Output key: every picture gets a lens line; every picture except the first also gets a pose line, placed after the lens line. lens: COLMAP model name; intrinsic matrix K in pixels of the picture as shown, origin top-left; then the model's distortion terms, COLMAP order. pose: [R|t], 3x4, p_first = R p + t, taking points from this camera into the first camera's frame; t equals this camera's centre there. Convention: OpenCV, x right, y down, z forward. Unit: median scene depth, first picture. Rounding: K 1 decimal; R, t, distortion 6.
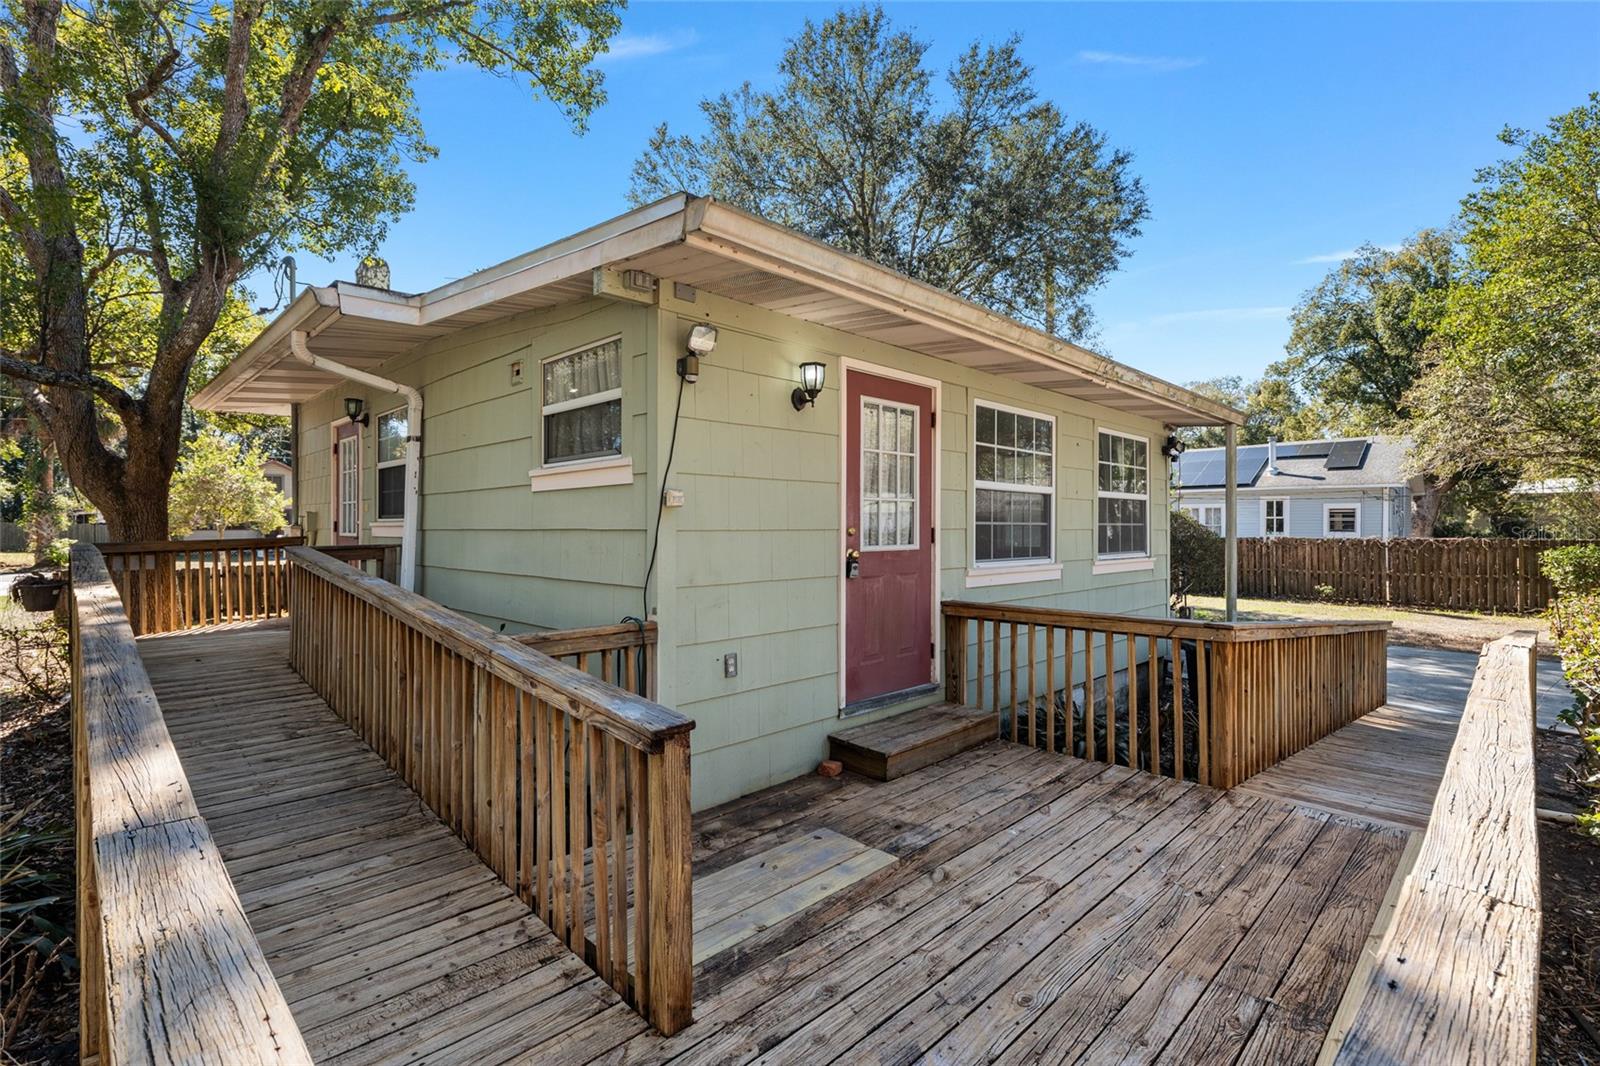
lens RADIAL K [[739.7, 0, 794.4], [0, 739.7, 527.0], [0, 0, 1]] dist [0.000685, -0.000315]
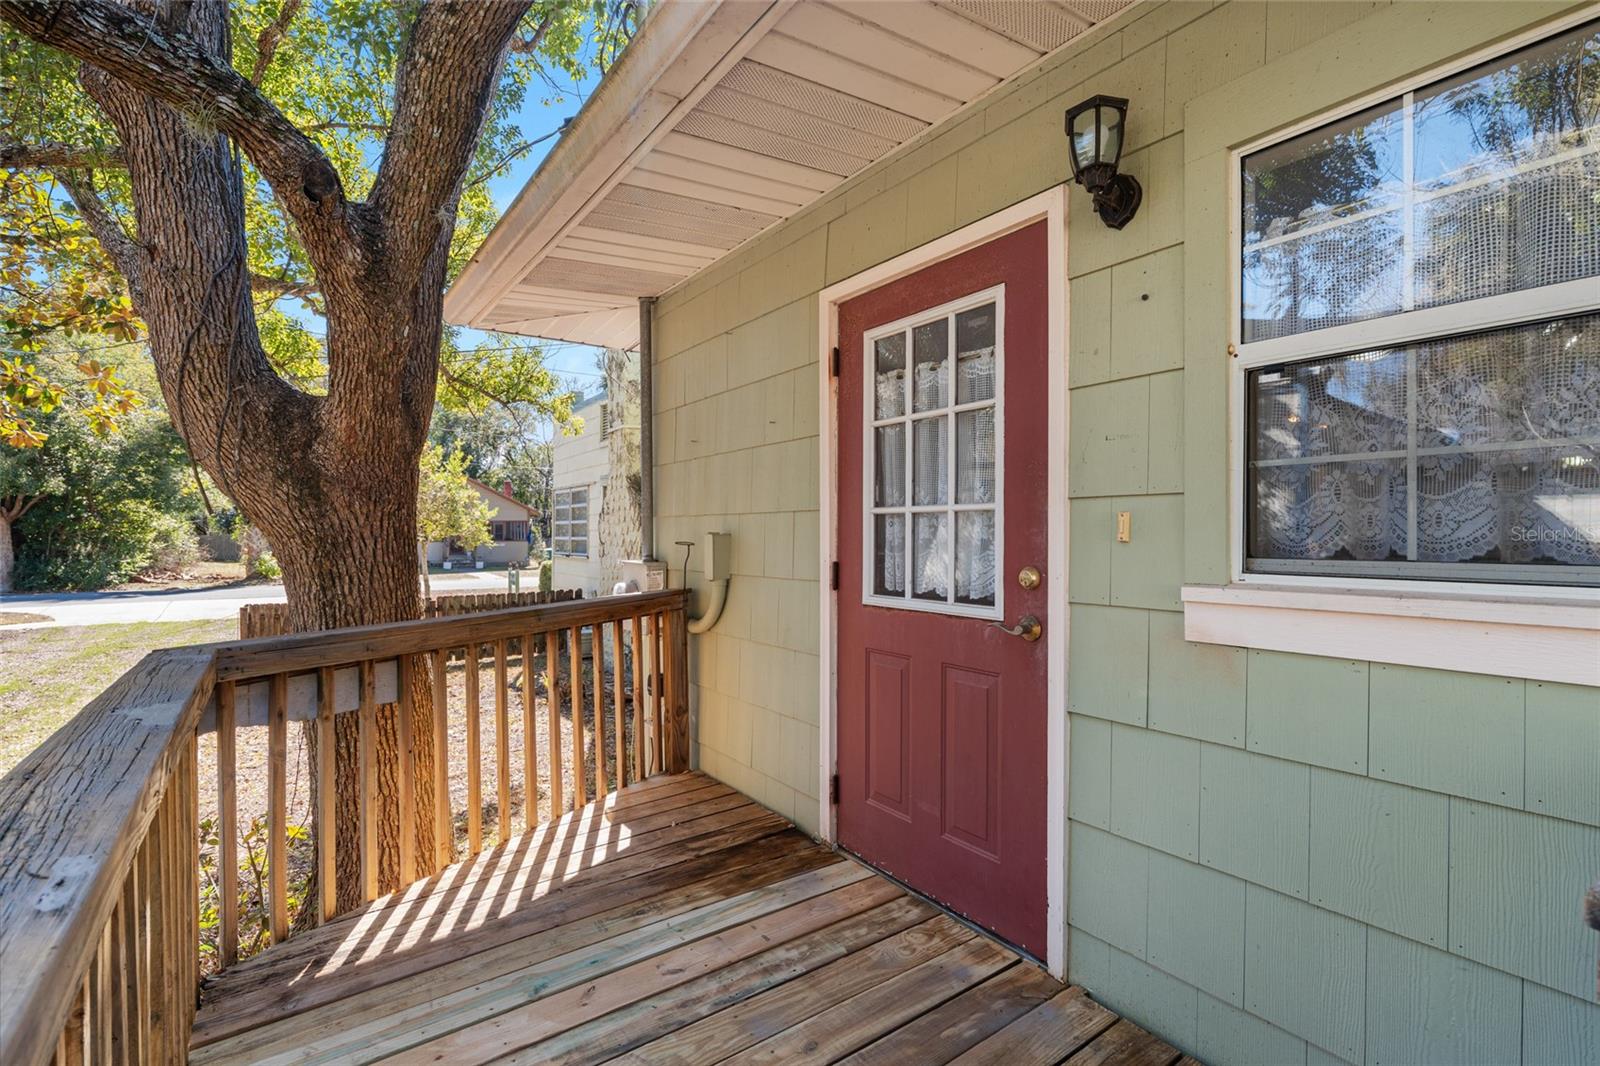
lens RADIAL K [[739.7, 0, 805.2], [0, 739.7, 539.0], [0, 0, 1]] dist [0.000685, -0.000315]
pose [[0.987088, 0.001594, -0.160173, -0.592217], [-0.001182, 0.999996, 0.002665, -0.020729], [0.160177, -0.002441, 0.987085, 0.657529]]
